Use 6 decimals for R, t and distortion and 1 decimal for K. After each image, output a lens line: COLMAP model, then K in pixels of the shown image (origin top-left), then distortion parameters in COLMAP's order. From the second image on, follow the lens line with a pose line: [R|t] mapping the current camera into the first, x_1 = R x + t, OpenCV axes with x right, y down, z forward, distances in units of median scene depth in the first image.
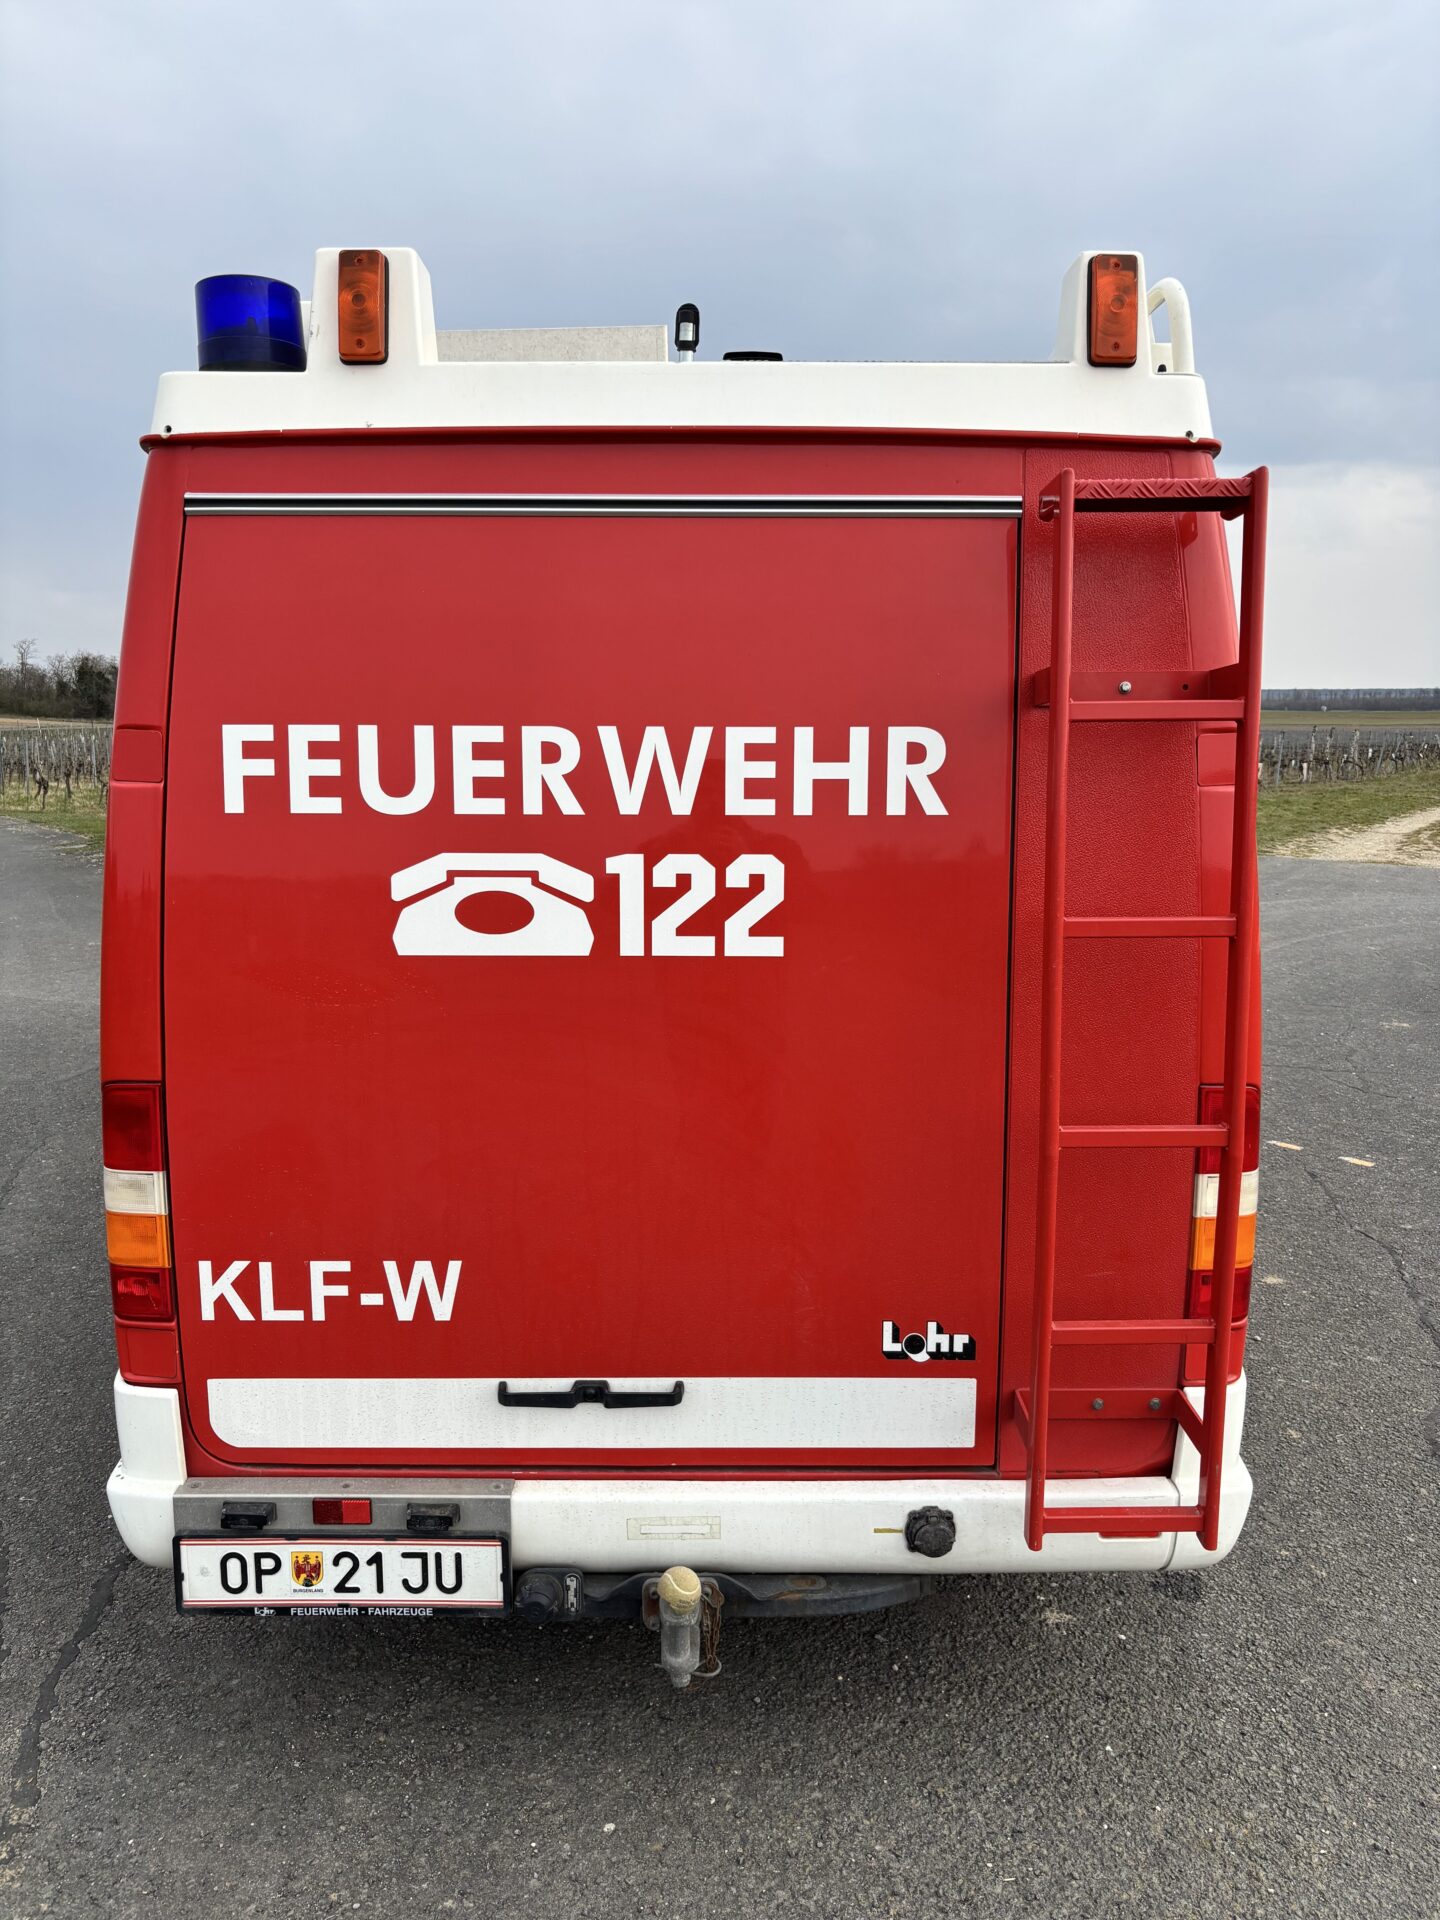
lens RADIAL K [[1494.4, 0, 720.0], [0, 1494.4, 960.0], [0, 0, 1]] dist [0.030985, -0.052667]
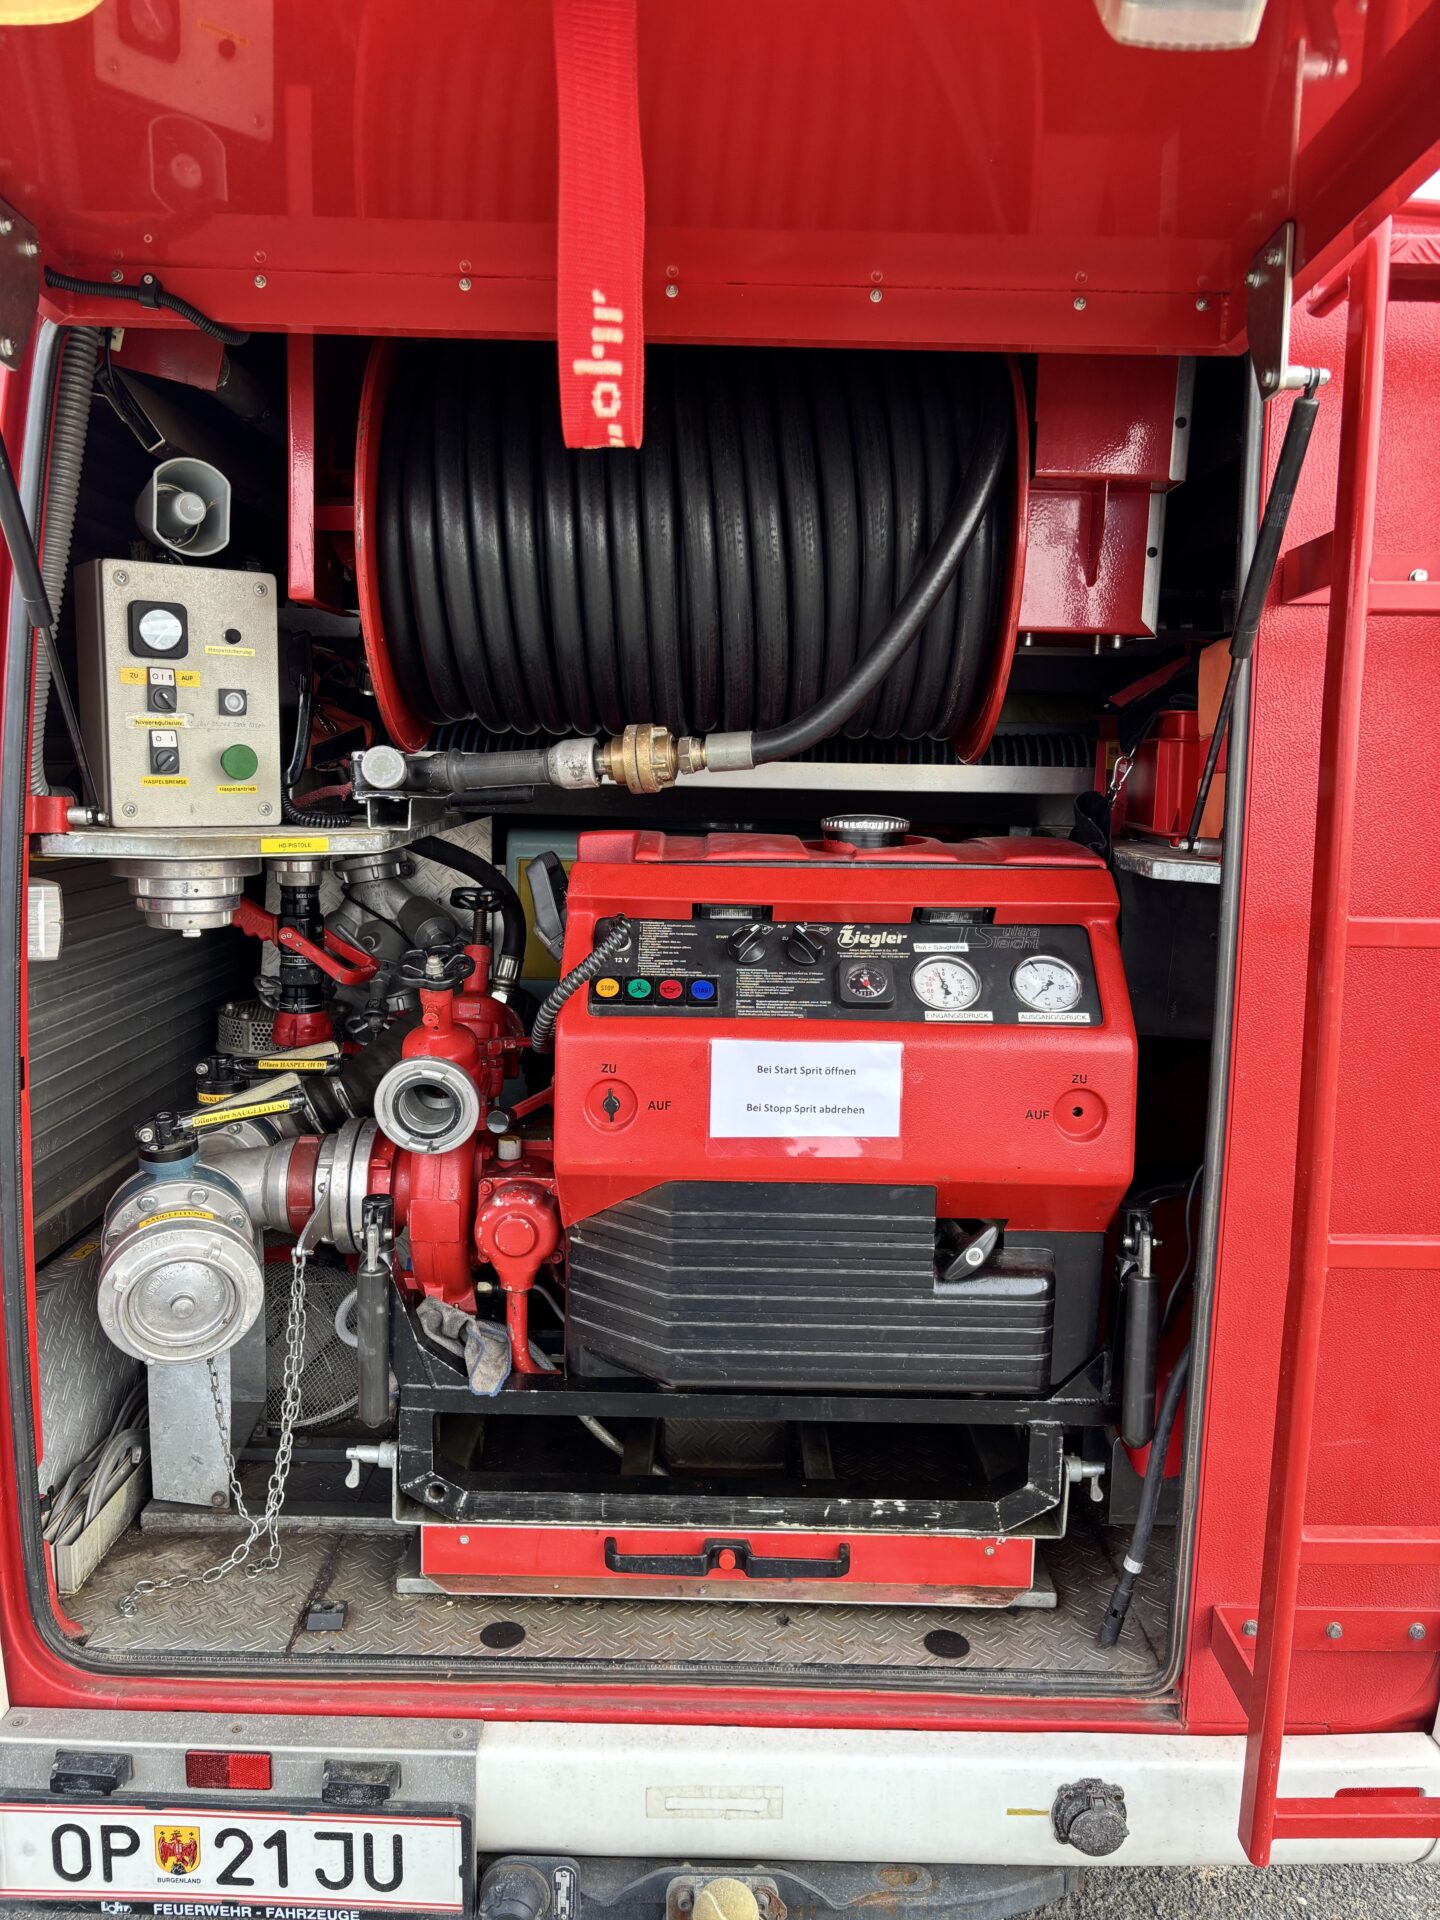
lens RADIAL K [[1494.4, 0, 720.0], [0, 1494.4, 960.0], [0, 0, 1]] dist [0.030985, -0.052667]
pose [[0.999770, 0.021375, 0.001626, -0.037602], [-0.021340, 0.999588, -0.019213, 0.008011], [-0.002036, 0.019174, 0.999814, 0.309175]]
